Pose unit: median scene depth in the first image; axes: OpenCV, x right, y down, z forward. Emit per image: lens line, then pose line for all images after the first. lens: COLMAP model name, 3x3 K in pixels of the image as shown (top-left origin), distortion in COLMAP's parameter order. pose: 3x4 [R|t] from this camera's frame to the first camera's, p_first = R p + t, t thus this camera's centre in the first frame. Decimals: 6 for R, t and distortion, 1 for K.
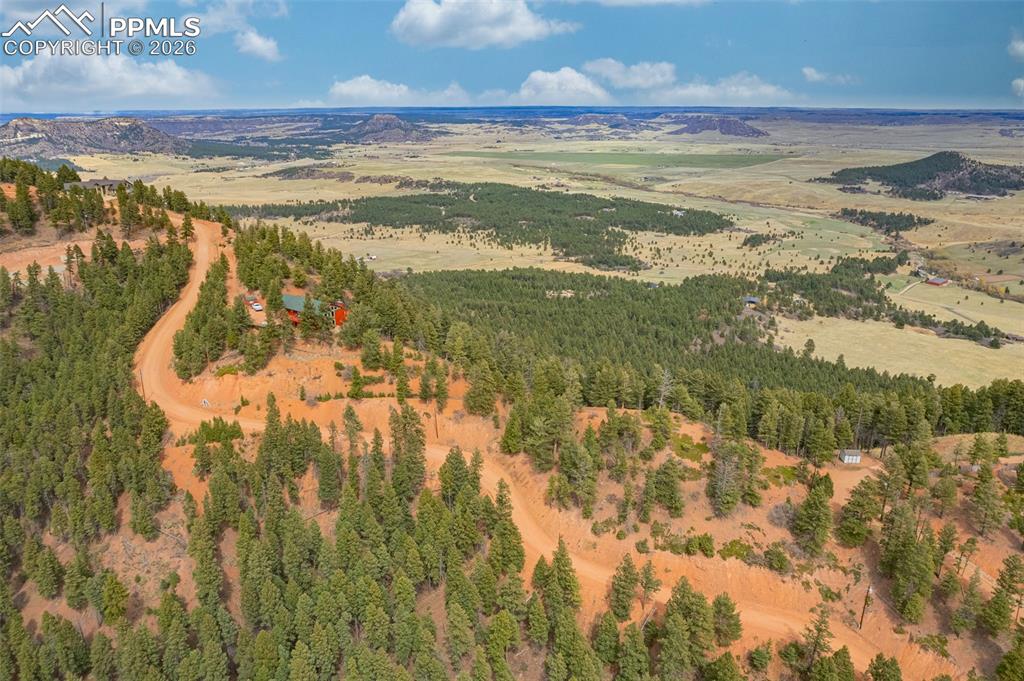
lens RADIAL K [[748.5, 0, 528.8], [0, 748.5, 339.5], [0, 0, 1]] dist [-0.033321, 0.001631]
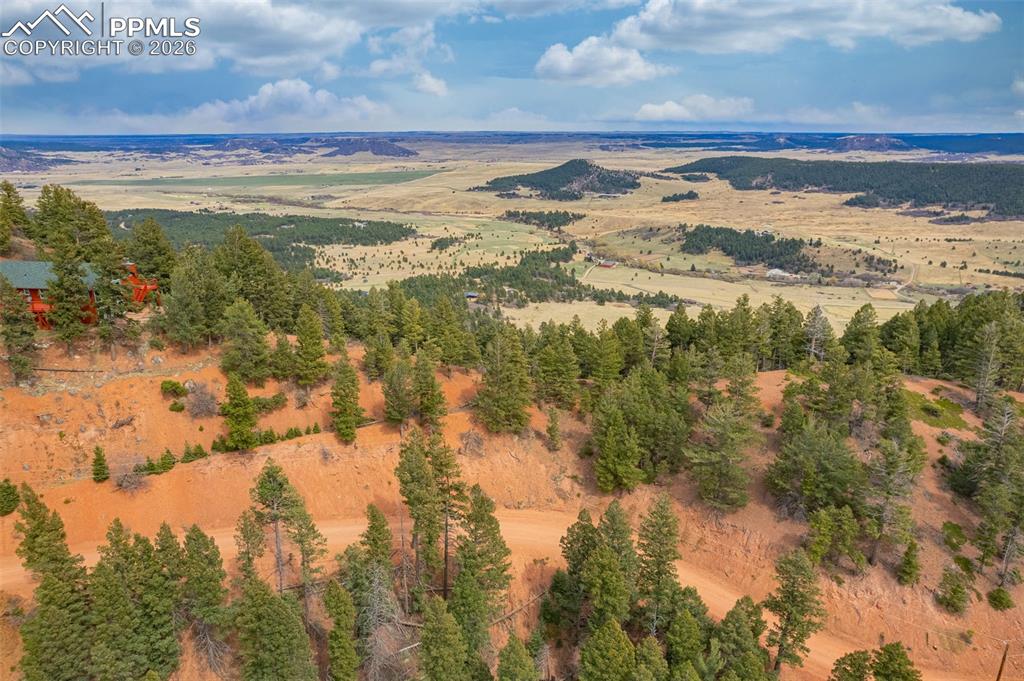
lens RADIAL K [[693.2, 0, 516.2], [0, 693.2, 342.0], [0, 0, 1]] dist [-0.089347, 0.110069]
pose [[0.887259, -0.134709, 0.441163, -0.041820], [0.144647, 0.989420, 0.011208, 0.005533], [-0.438005, 0.053868, 0.897357, 0.091098]]
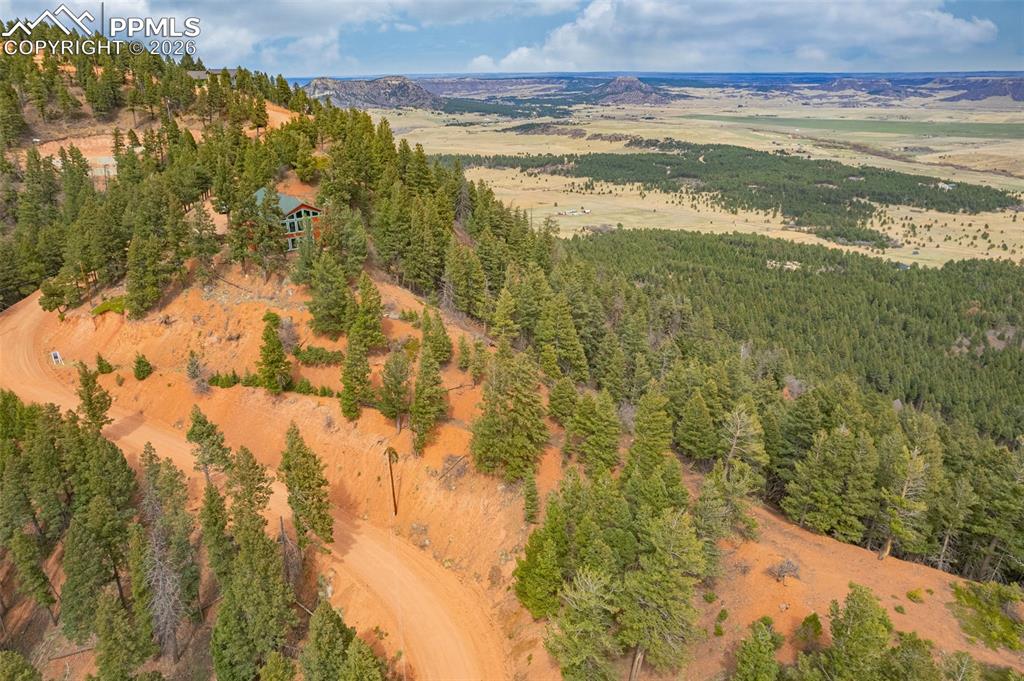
lens RADIAL K [[693.2, 0, 516.2], [0, 693.2, 342.0], [0, 0, 1]] dist [-0.089347, 0.110069]
pose [[0.940178, 0.126776, -0.316218, 0.008674], [-0.107780, 0.991194, 0.076932, -0.000677], [0.323186, -0.038247, 0.945562, 0.102672]]
